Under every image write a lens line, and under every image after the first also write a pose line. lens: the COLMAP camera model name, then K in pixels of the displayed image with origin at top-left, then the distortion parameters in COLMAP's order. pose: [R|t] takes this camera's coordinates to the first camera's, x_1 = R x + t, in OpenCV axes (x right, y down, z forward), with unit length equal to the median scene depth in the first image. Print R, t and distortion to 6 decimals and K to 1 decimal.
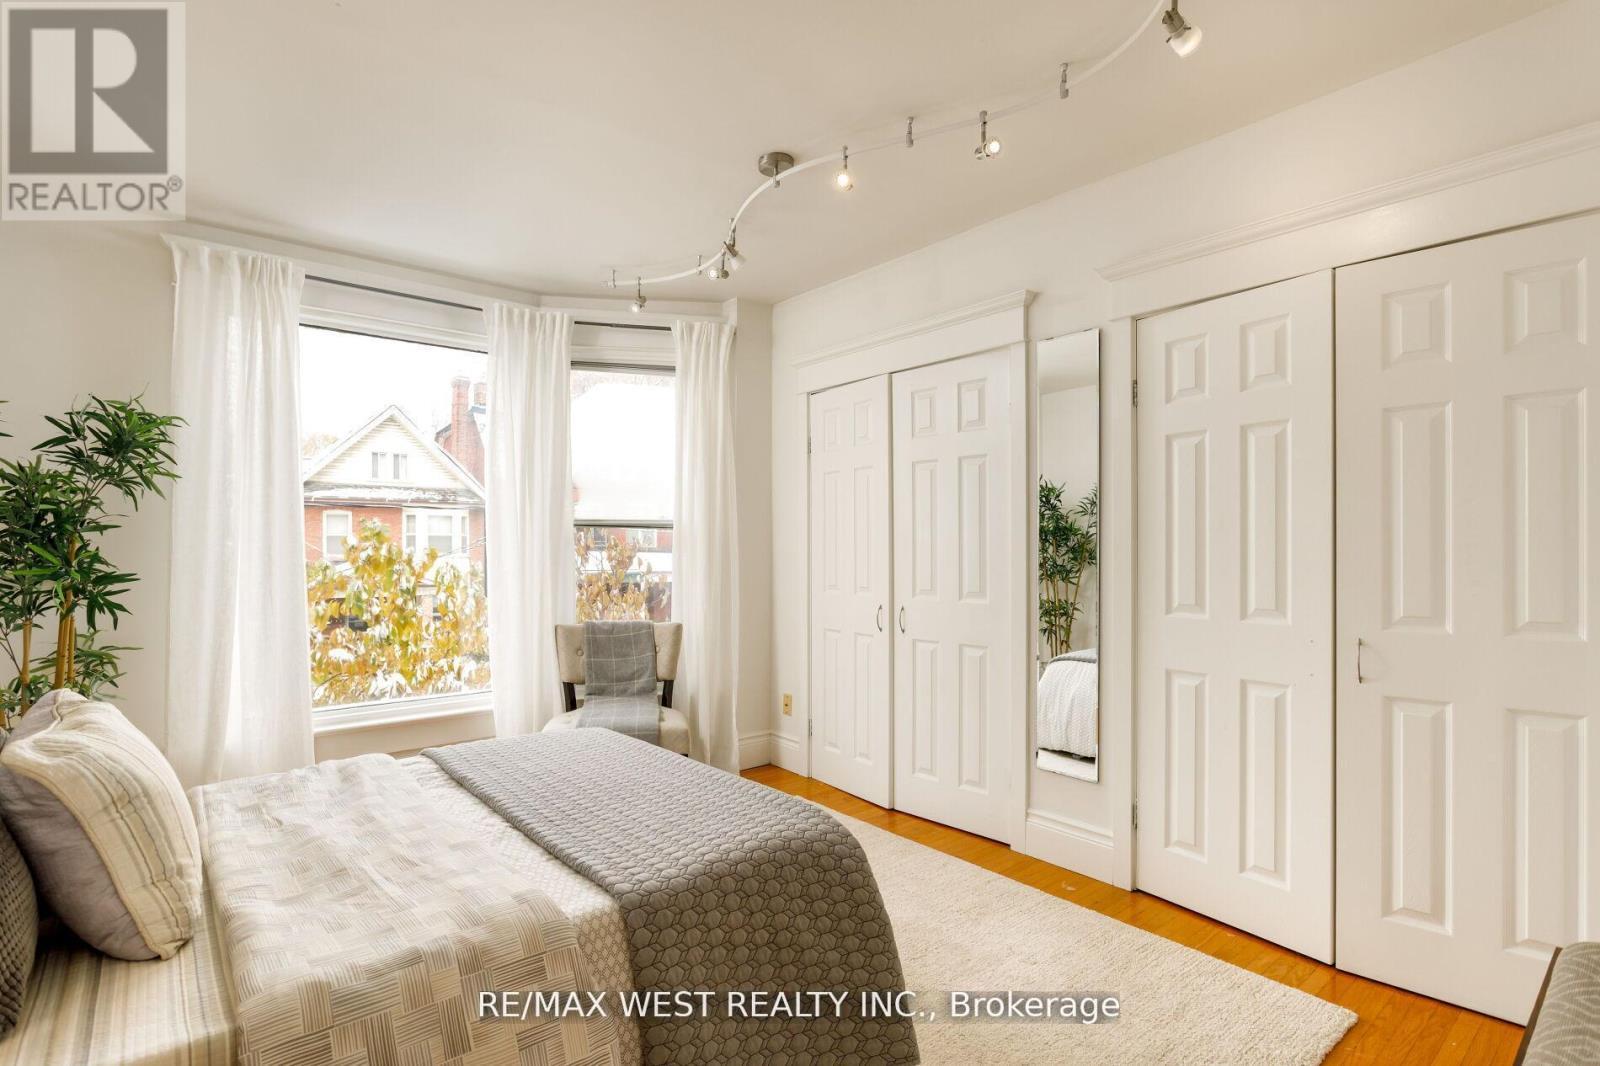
lens RADIAL K [[768.7, 0, 798.9], [0, 768.7, 550.4], [0, 0, 1]] dist [-0.006247, 0.000425]
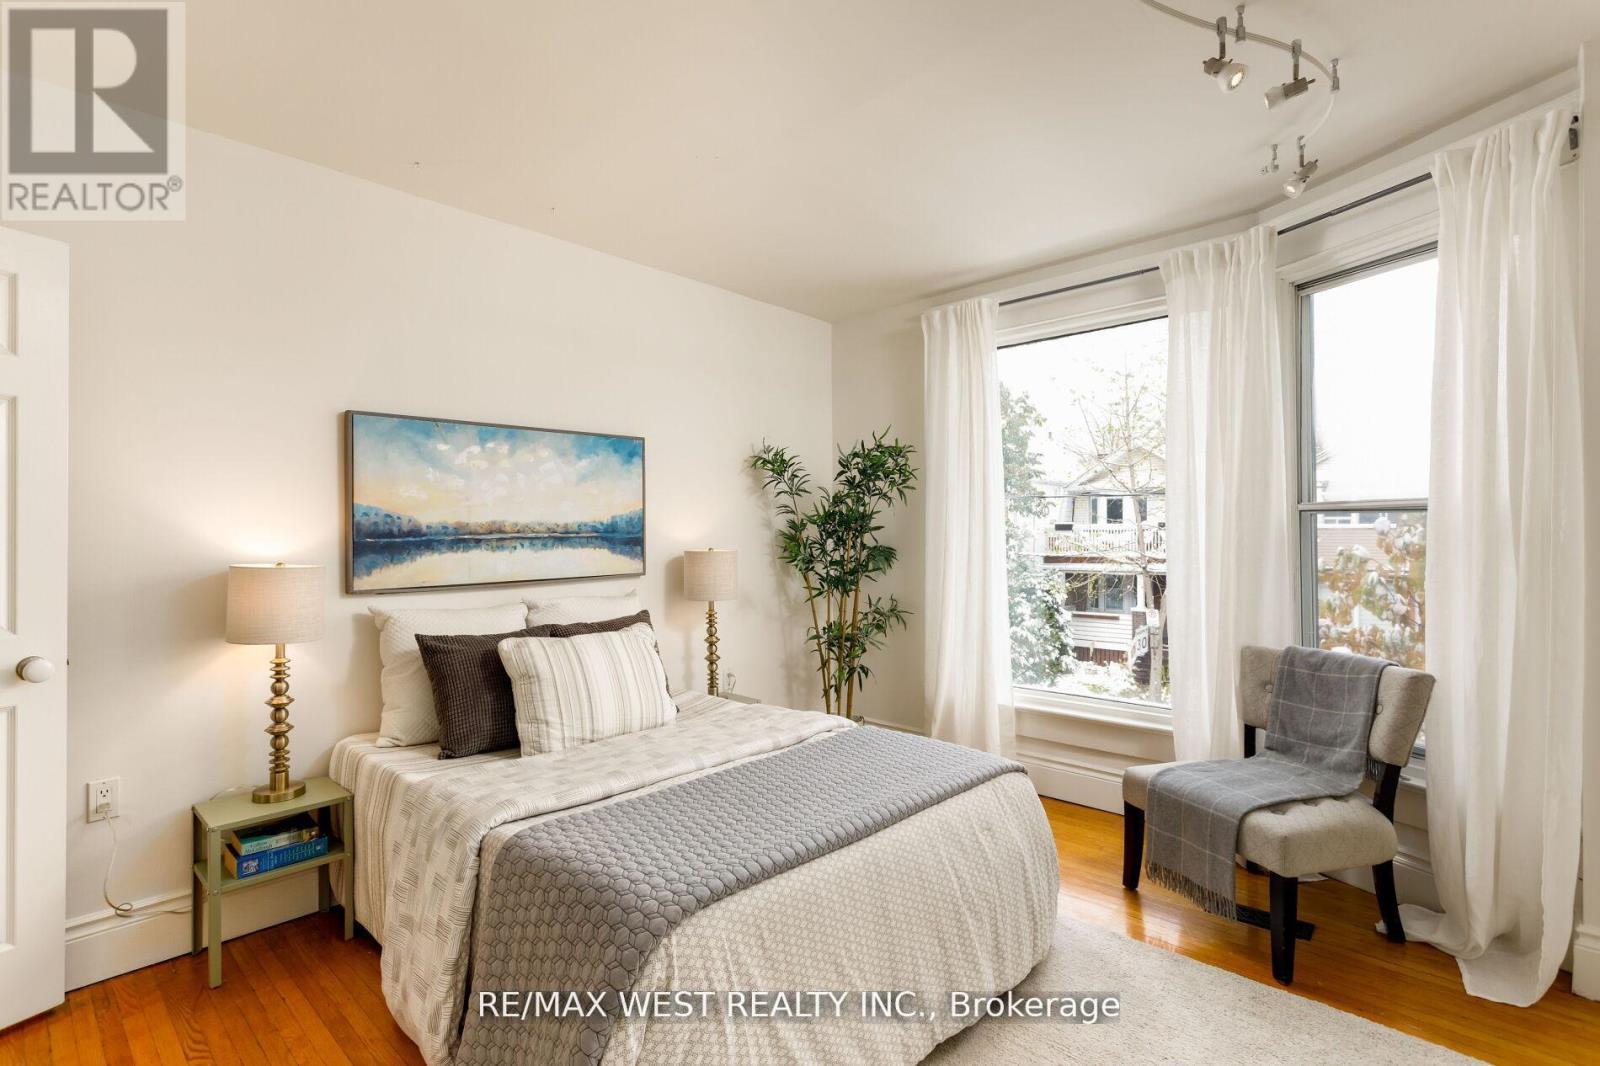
lens RADIAL K [[768.7, 0, 798.1], [0, 768.7, 523.0], [0, 0, 1]] dist [-0.006247, 0.000425]
pose [[0.107271, -0.011326, -0.994165, 0.389656], [0.003184, 0.999934, -0.011048, -0.015941], [0.994225, -0.001980, 0.107300, 0.483135]]
